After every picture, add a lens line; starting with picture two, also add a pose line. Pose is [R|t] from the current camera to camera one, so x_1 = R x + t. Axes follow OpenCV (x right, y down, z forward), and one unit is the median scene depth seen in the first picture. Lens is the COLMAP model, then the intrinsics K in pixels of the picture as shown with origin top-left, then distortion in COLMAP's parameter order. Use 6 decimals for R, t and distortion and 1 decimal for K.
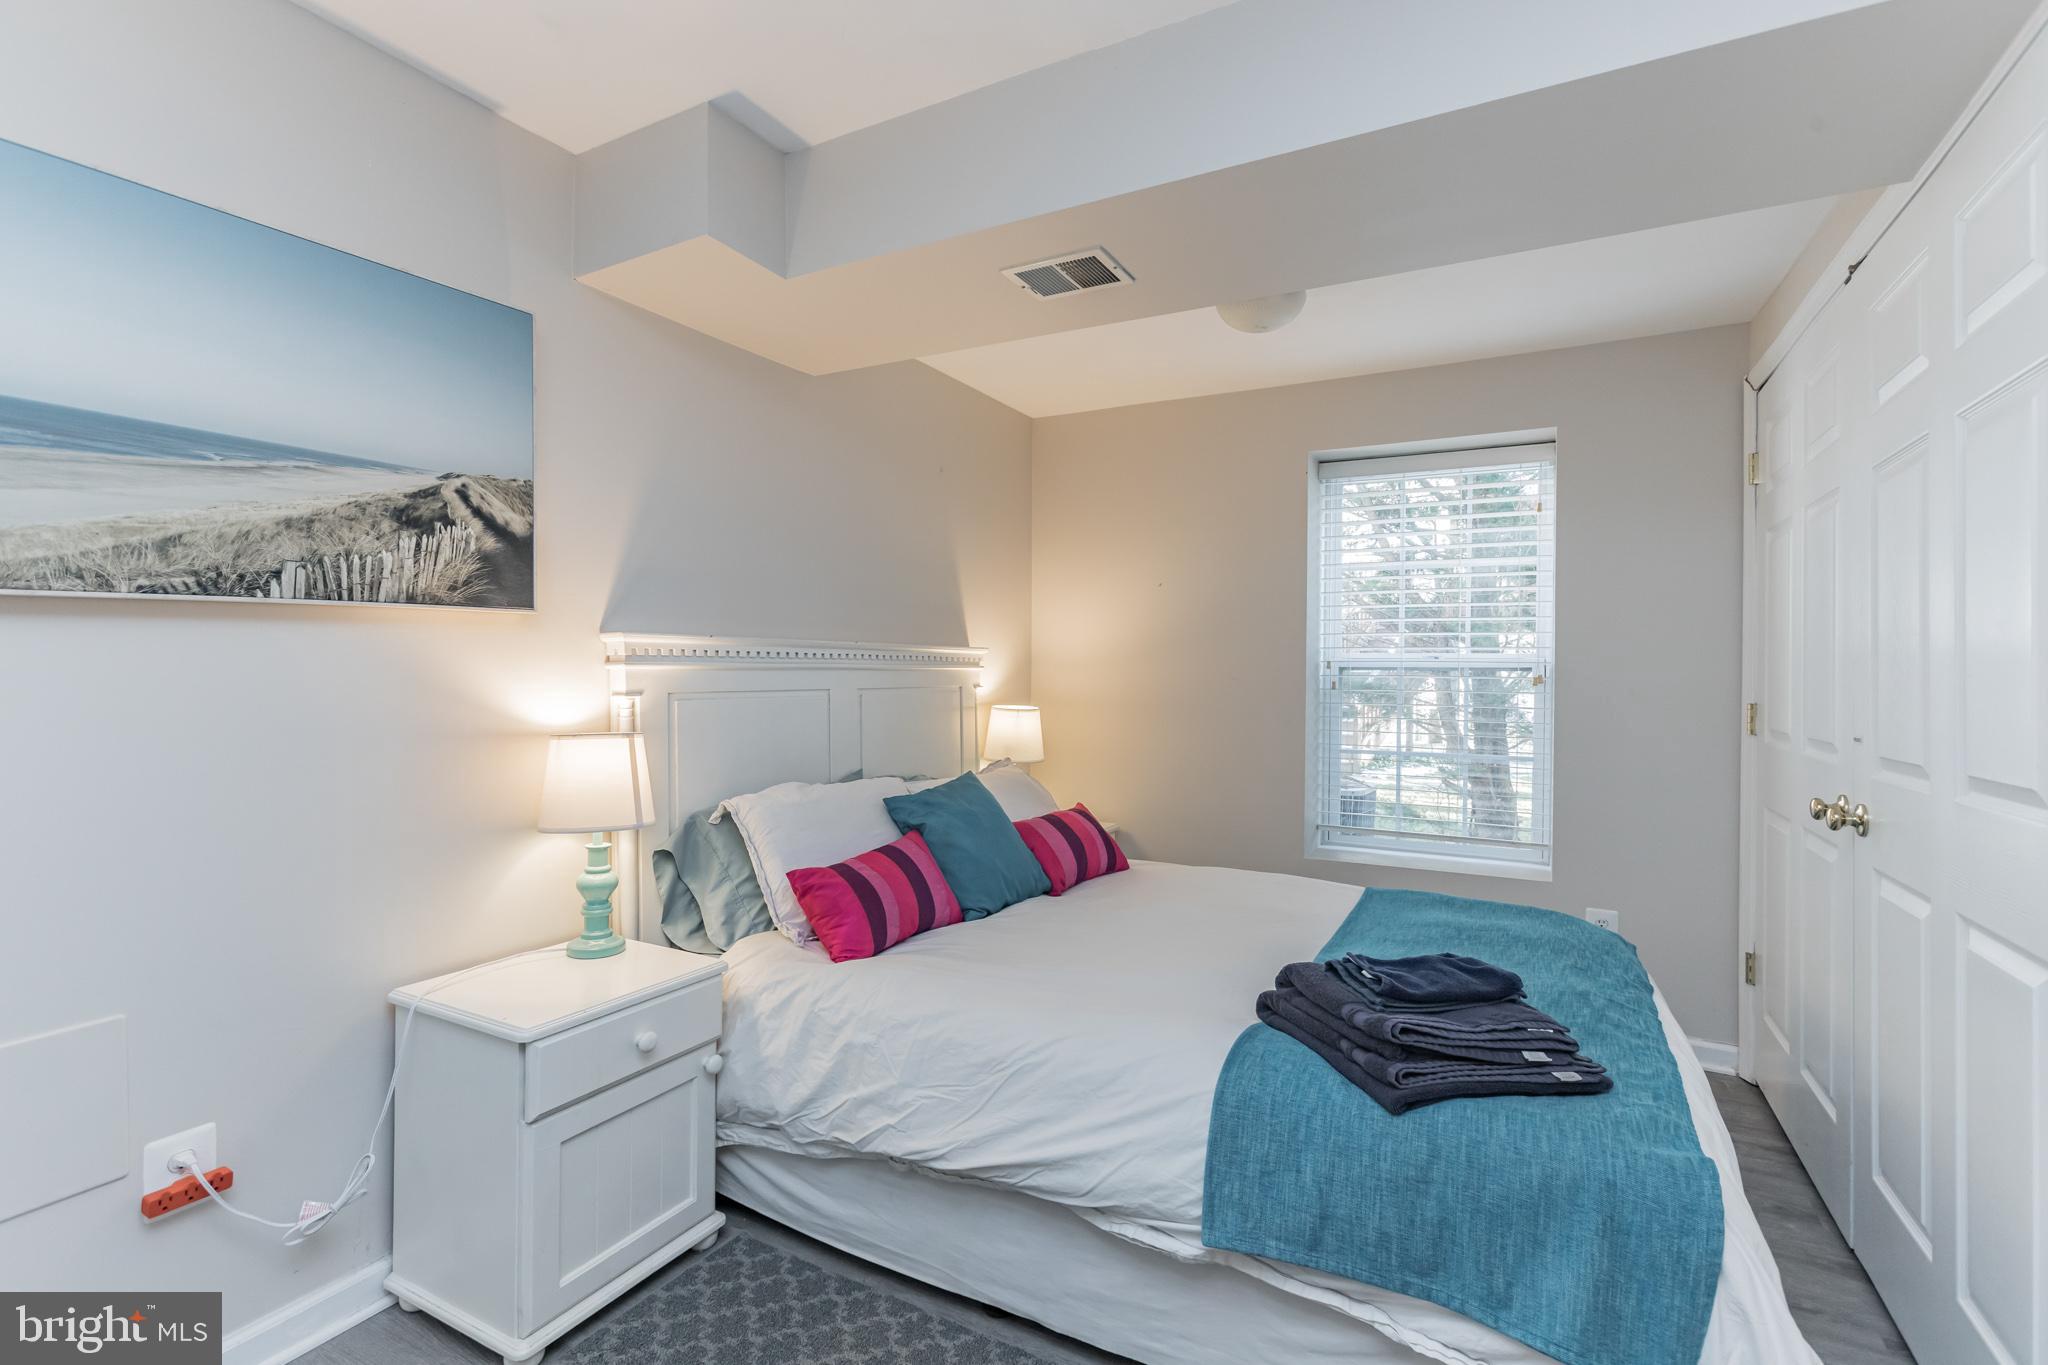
lens RADIAL K [[928.9, 0, 1021.6], [0, 928.9, 680.1], [0, 0, 1]] dist [0.004676, 0.000364]
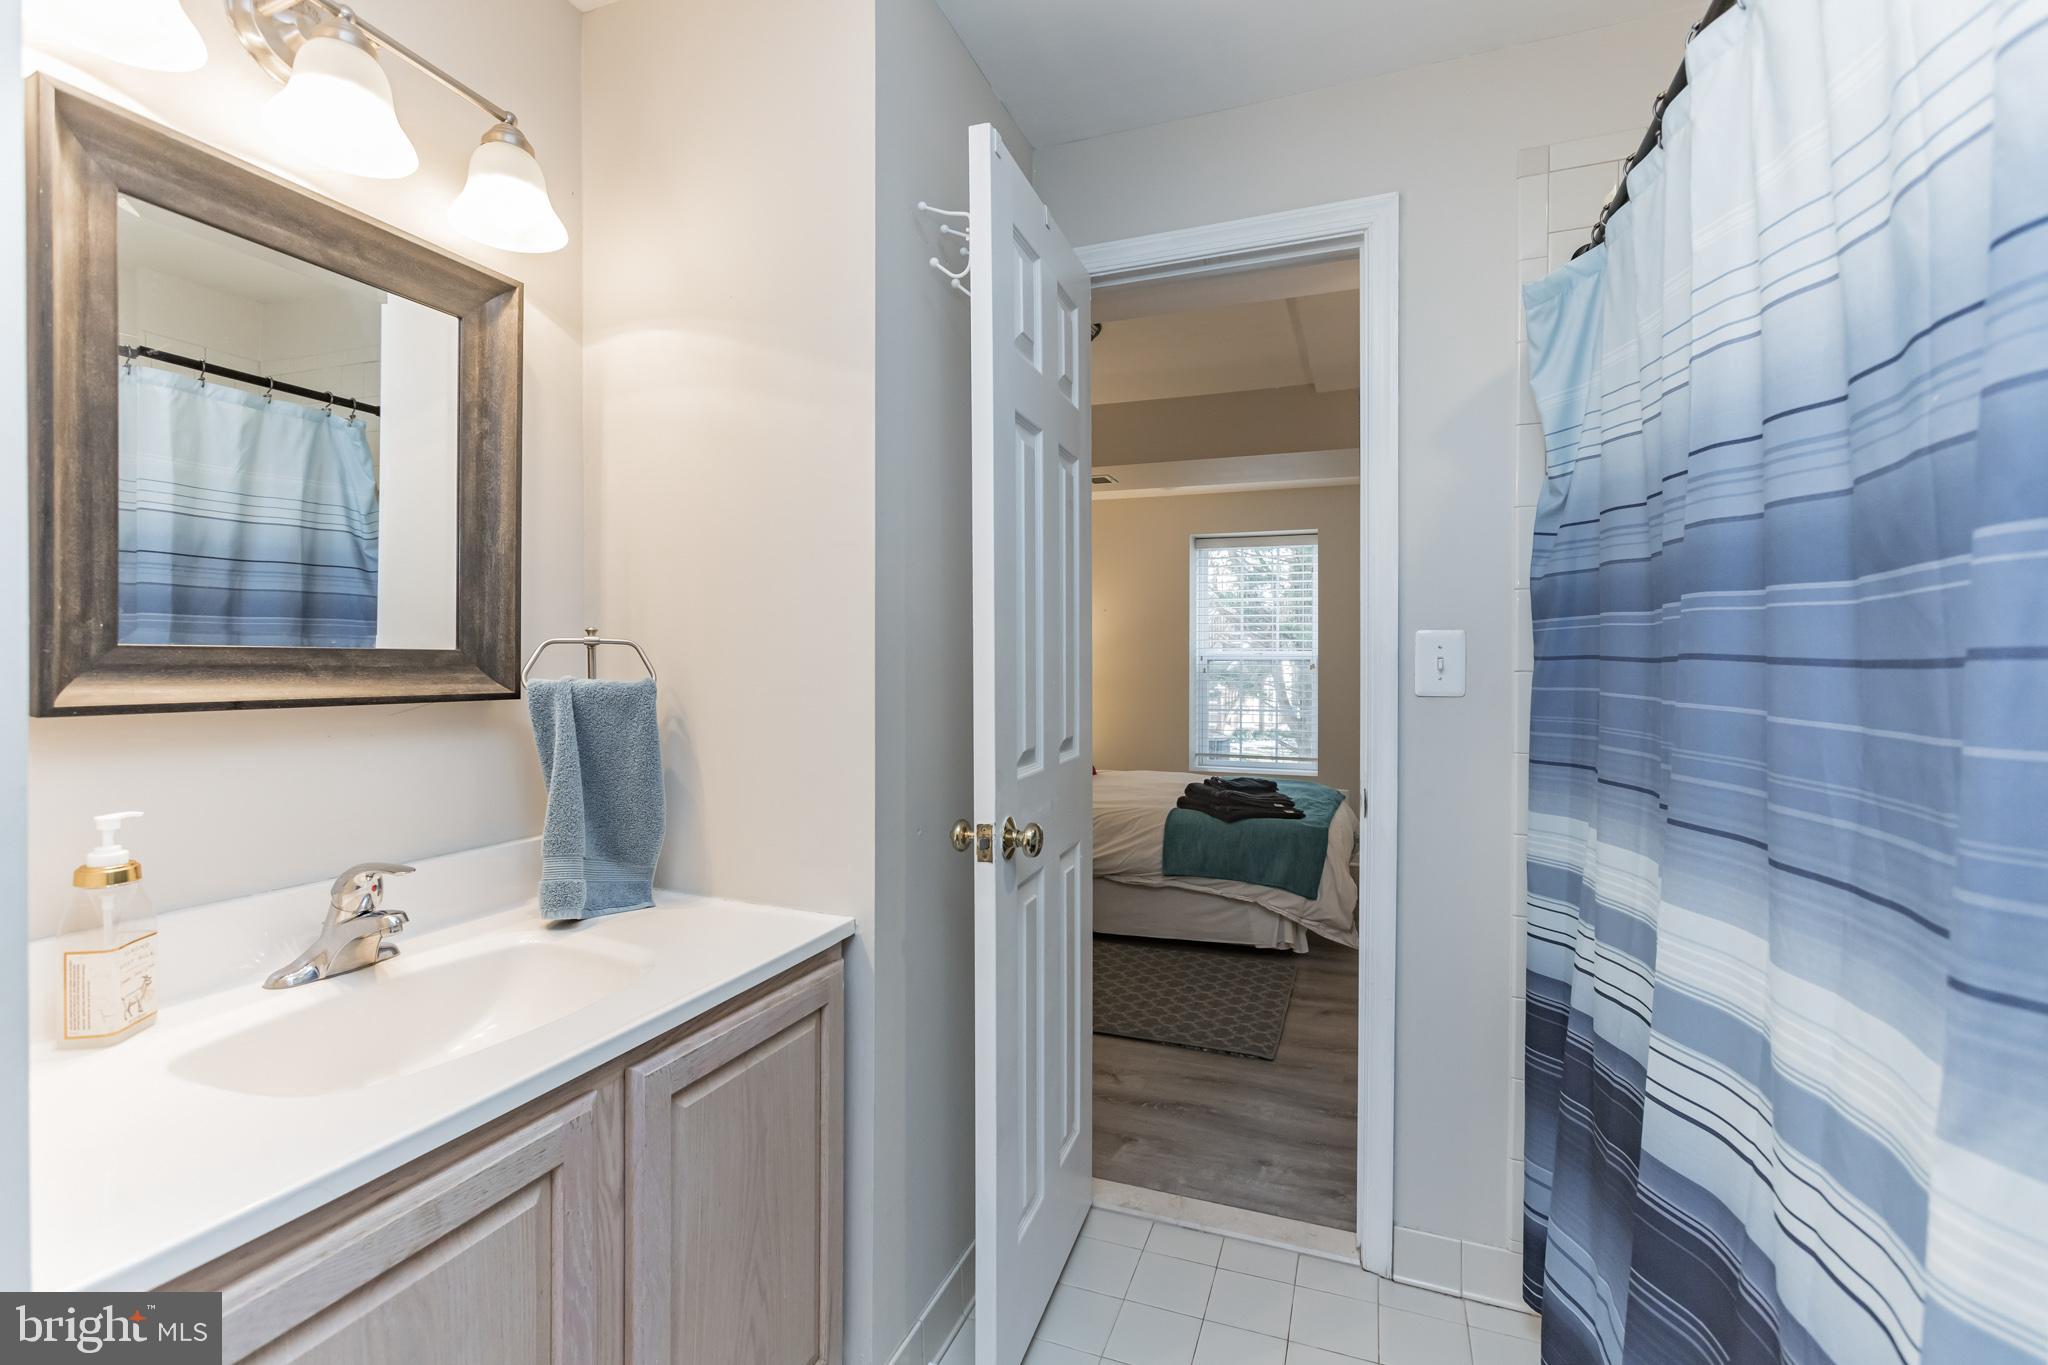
lens RADIAL K [[928.9, 0, 1024.0], [0, 928.9, 673.8], [0, 0, 1]] dist [0.004676, 0.000364]
pose [[0.990733, -0.006486, 0.135669, -0.278632], [0.005849, 0.999970, 0.005094, -0.002786], [-0.135698, -0.004253, 0.990741, -0.798632]]
